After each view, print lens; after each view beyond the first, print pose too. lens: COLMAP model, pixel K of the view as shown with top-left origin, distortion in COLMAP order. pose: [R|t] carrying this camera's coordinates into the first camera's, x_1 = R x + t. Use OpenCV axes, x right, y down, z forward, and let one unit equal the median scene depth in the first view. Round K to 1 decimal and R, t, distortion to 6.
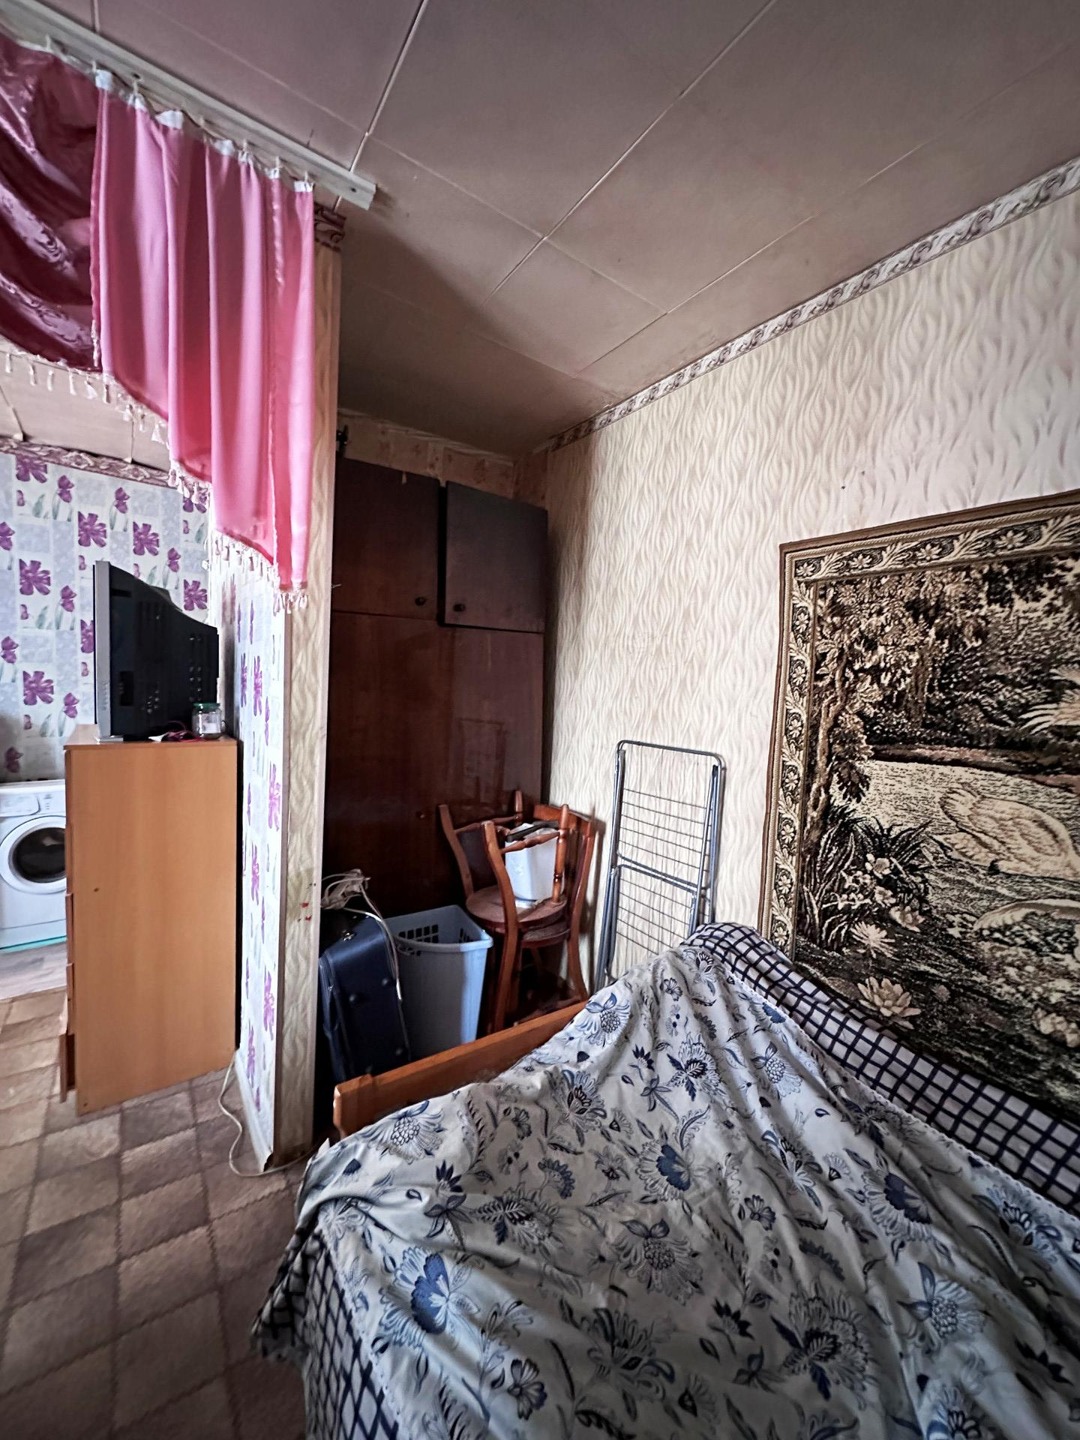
lens RADIAL K [[572.2, 0, 540.2], [0, 572.2, 719.0], [0, 0, 1]] dist [0.002484, 0.000121]
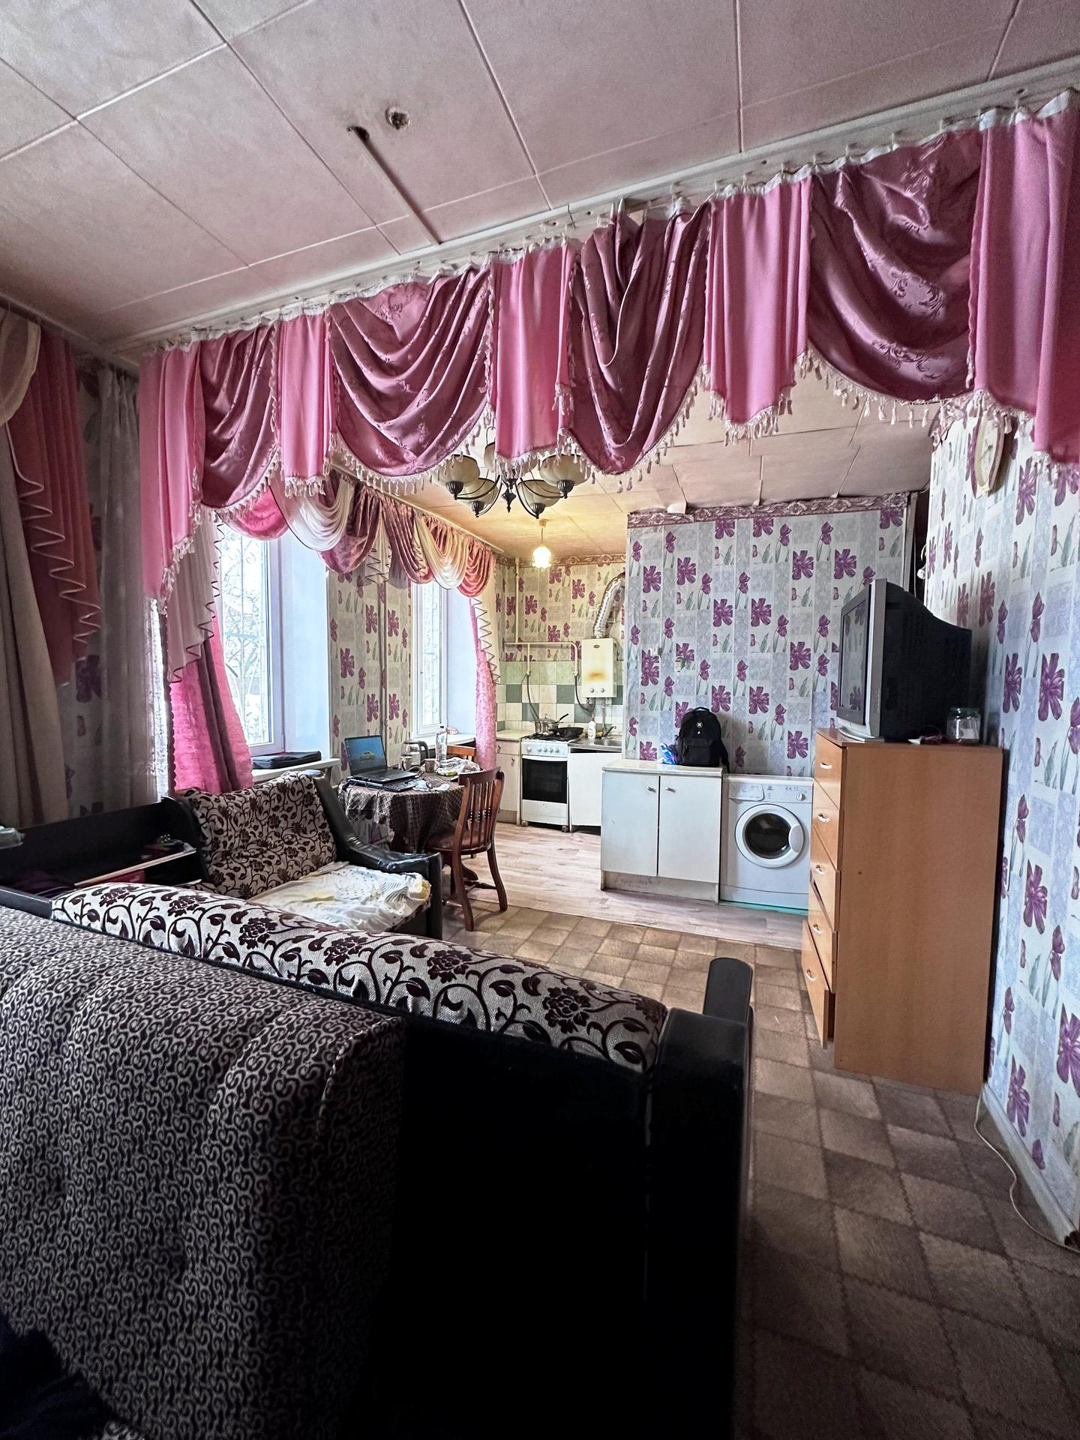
lens RADIAL K [[572.2, 0, 536.6], [0, 572.2, 719.4], [0, 0, 1]] dist [0.002484, 0.000121]
pose [[0.566465, 0.015165, -0.823947, -0.192293], [-0.042324, 0.999047, -0.010710, 0.033128], [0.822999, 0.040940, 0.566566, -0.149612]]
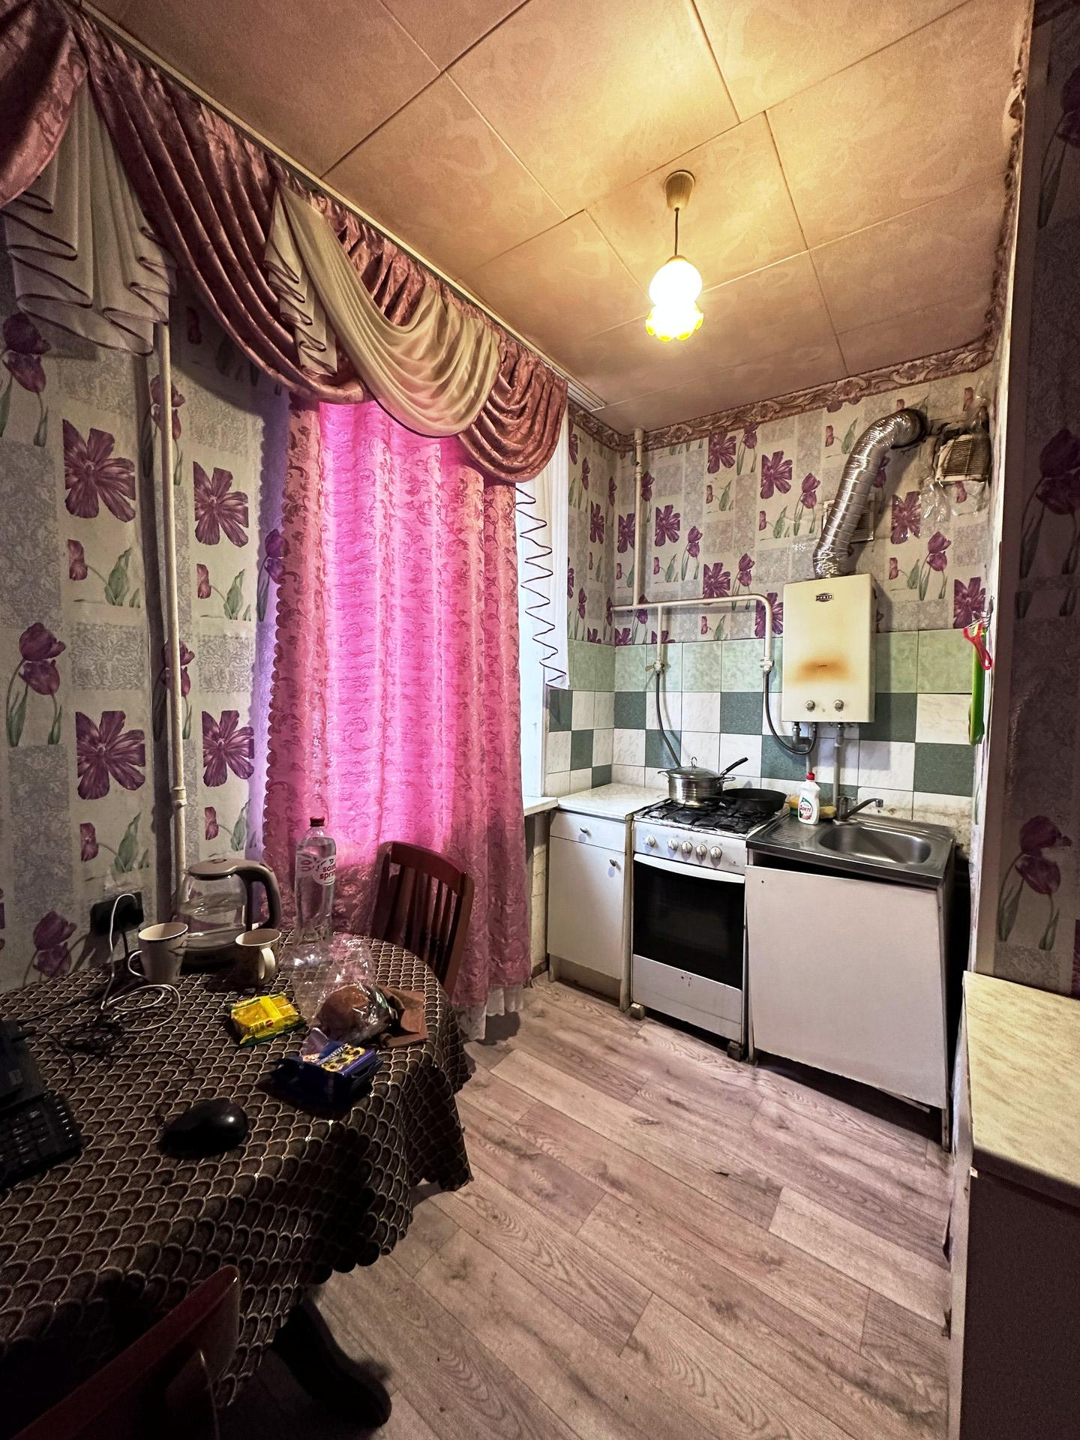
lens RADIAL K [[572.2, 0, 539.5], [0, 572.2, 724.1], [0, 0, 1]] dist [0.002484, 0.000121]
pose [[0.316798, 0.008077, -0.948459, -1.152865], [-0.062919, 0.997940, -0.012518, -0.041145], [0.946404, 0.063642, 0.316654, 0.570700]]
